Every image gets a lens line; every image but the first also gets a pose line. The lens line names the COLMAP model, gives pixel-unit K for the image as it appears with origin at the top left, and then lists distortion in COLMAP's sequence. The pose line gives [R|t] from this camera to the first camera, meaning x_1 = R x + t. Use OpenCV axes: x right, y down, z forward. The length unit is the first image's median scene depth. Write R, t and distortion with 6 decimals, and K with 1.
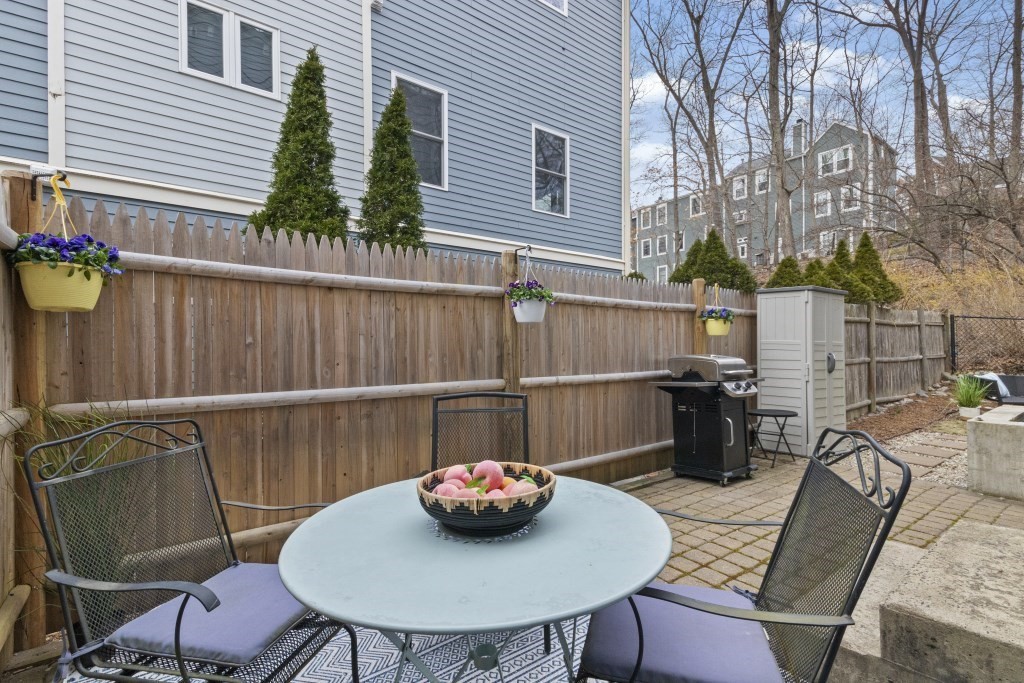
lens RADIAL K [[465.3, 0, 514.7], [0, 465.3, 343.7], [0, 0, 1]] dist [0.000503, 0.000097]
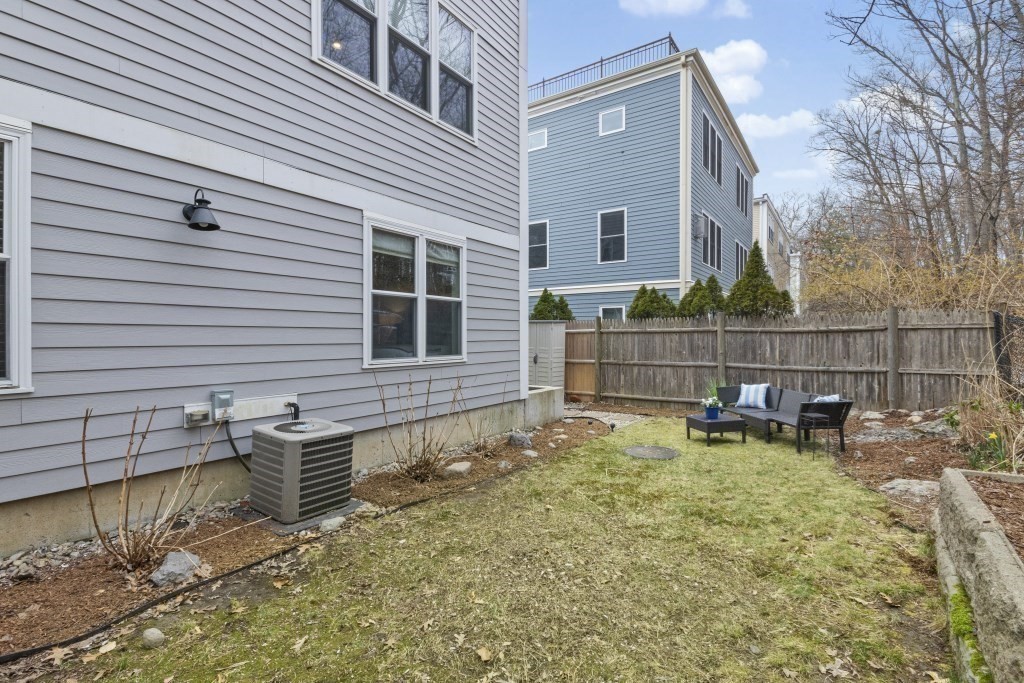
lens RADIAL K [[465.3, 0, 509.5], [0, 465.3, 335.8], [0, 0, 1]] dist [0.000503, 0.000097]
pose [[0.301955, 0.004634, -0.953311, 1.531529], [0.001774, 0.999984, 0.005422, -0.037914], [0.953320, -0.003329, 0.301942, 0.186909]]
